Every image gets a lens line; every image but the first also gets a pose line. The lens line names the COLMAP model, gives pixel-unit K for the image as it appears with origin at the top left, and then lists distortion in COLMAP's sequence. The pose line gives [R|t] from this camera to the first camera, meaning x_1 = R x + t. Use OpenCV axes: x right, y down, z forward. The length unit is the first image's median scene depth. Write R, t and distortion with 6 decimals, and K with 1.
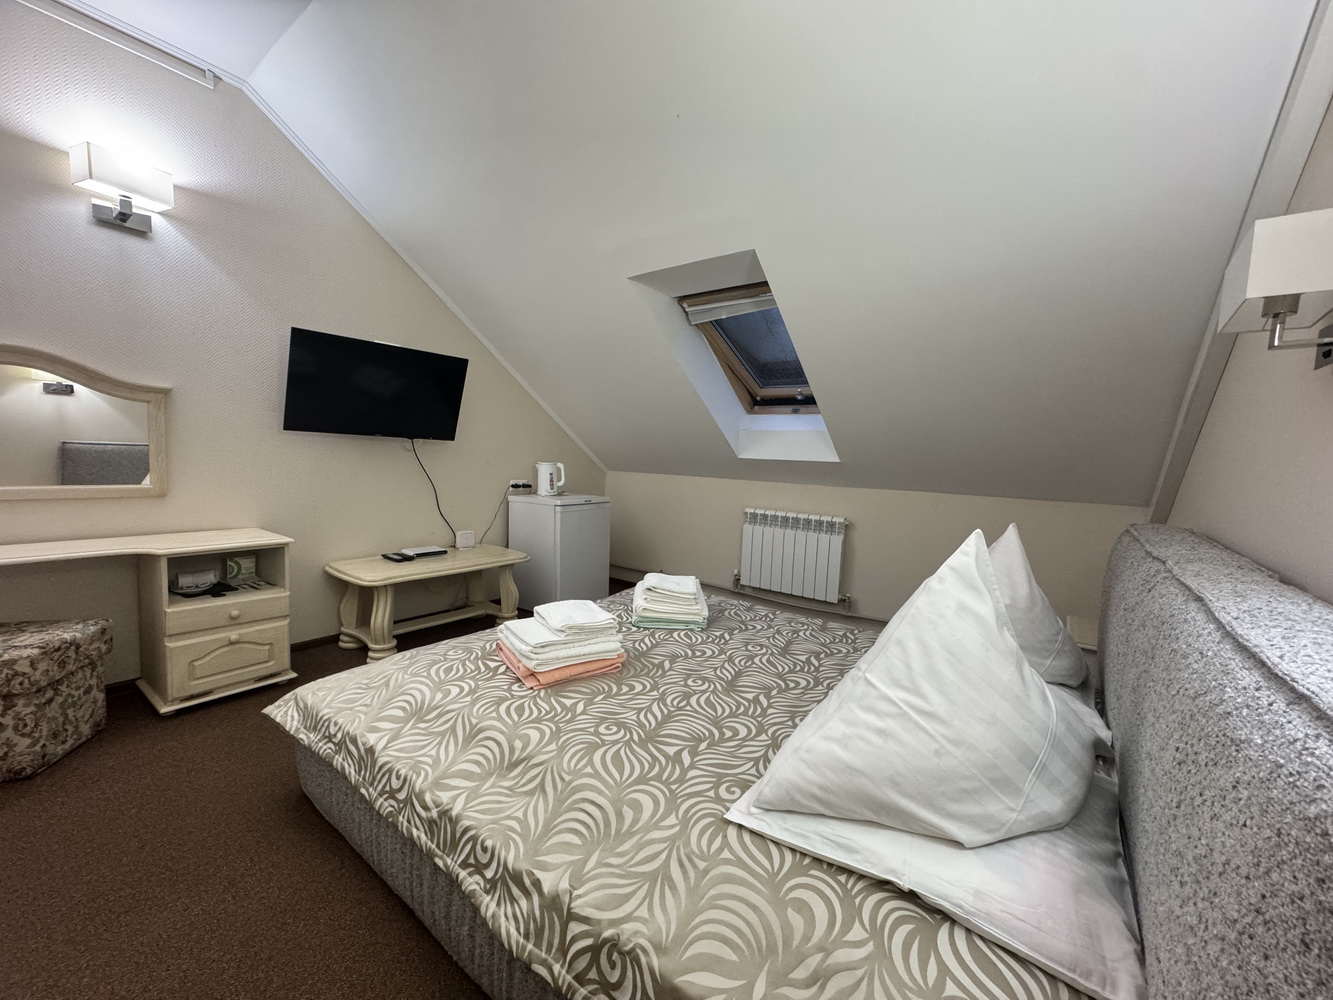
lens RADIAL K [[527.3, 0, 663.6], [0, 527.3, 498.0], [0, 0, 1]] dist [0.000388, -0.000005]
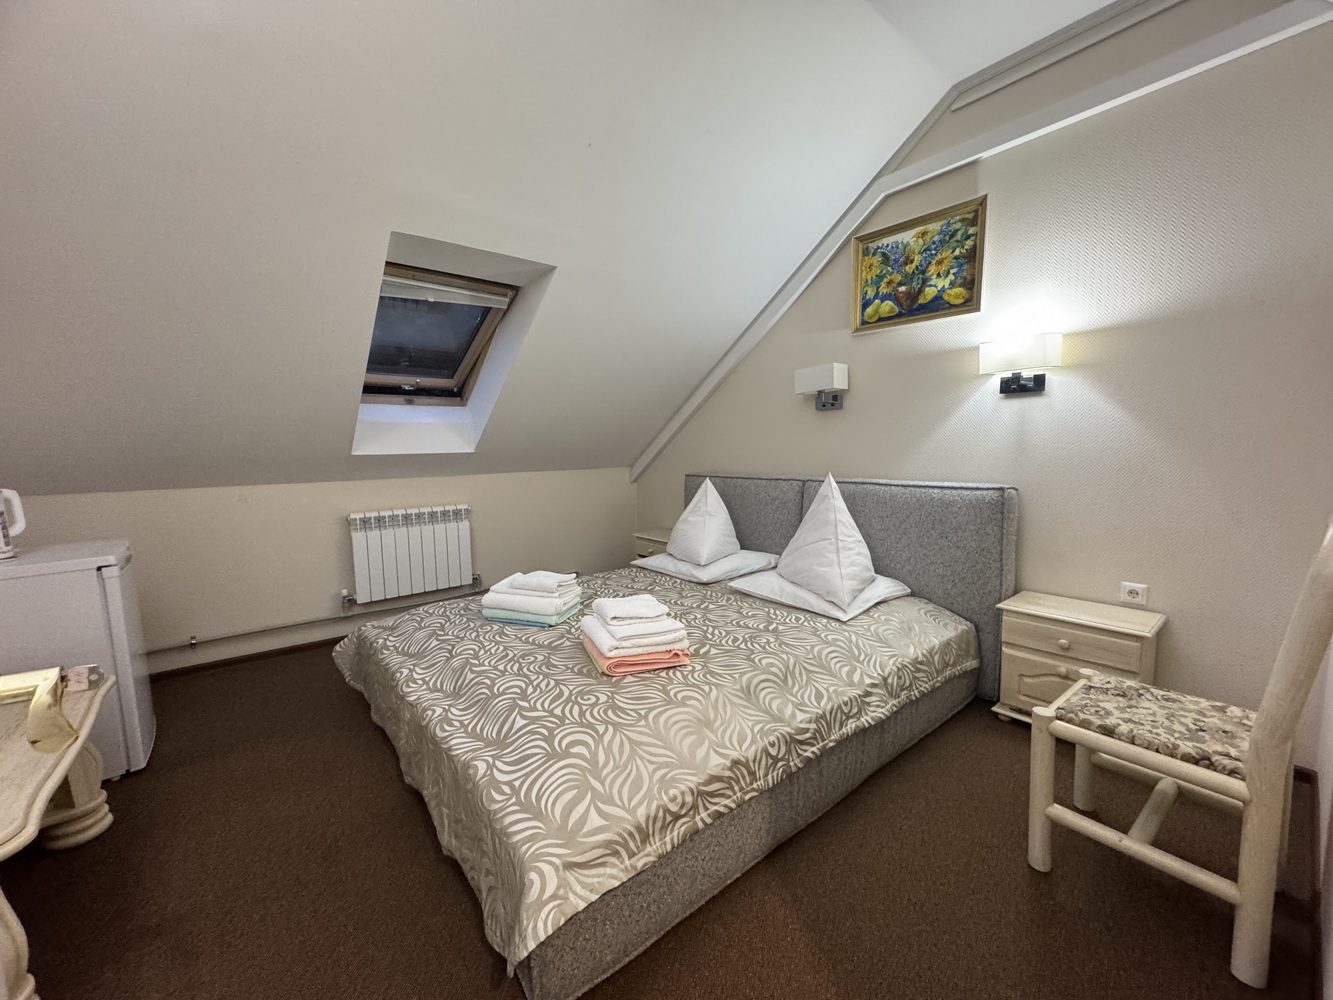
lens RADIAL K [[527.3, 0, 663.6], [0, 527.3, 498.0], [0, 0, 1]] dist [0.000388, -0.000005]
pose [[0.234549, -0.140914, 0.961837, -0.793395], [0.106453, 0.987211, 0.118672, -0.078925], [-0.966258, 0.074556, 0.246550, 0.456234]]
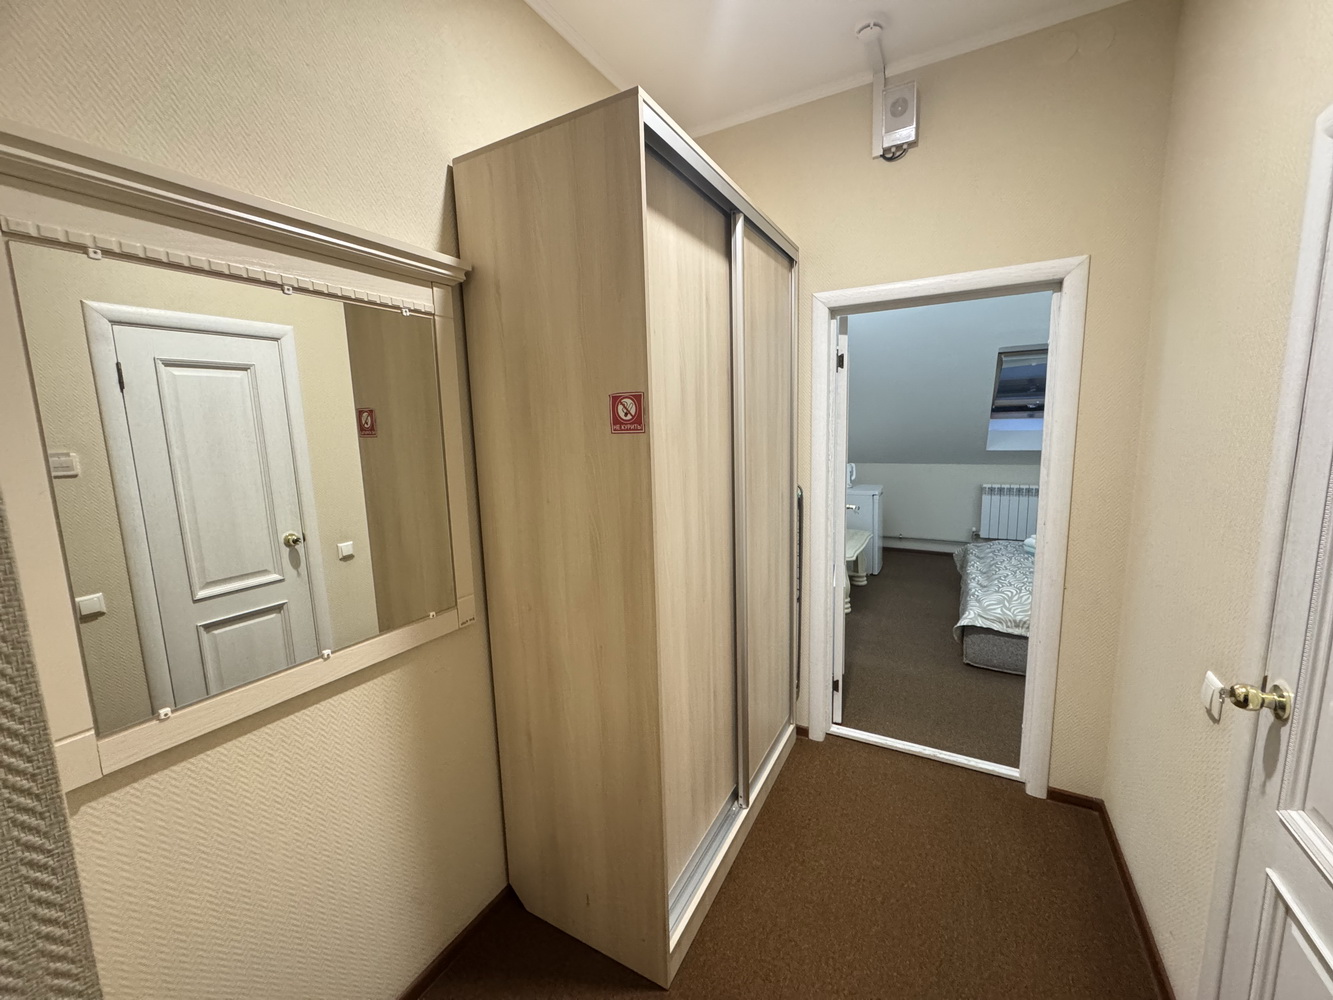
lens RADIAL K [[527.3, 0, 663.6], [0, 527.3, 498.0], [0, 0, 1]] dist [0.000388, -0.000005]
pose [[0.987969, -0.092377, 0.124031, -1.305709], [0.084387, 0.994096, 0.068207, -0.169438], [-0.129600, -0.056919, 0.989931, -0.447805]]
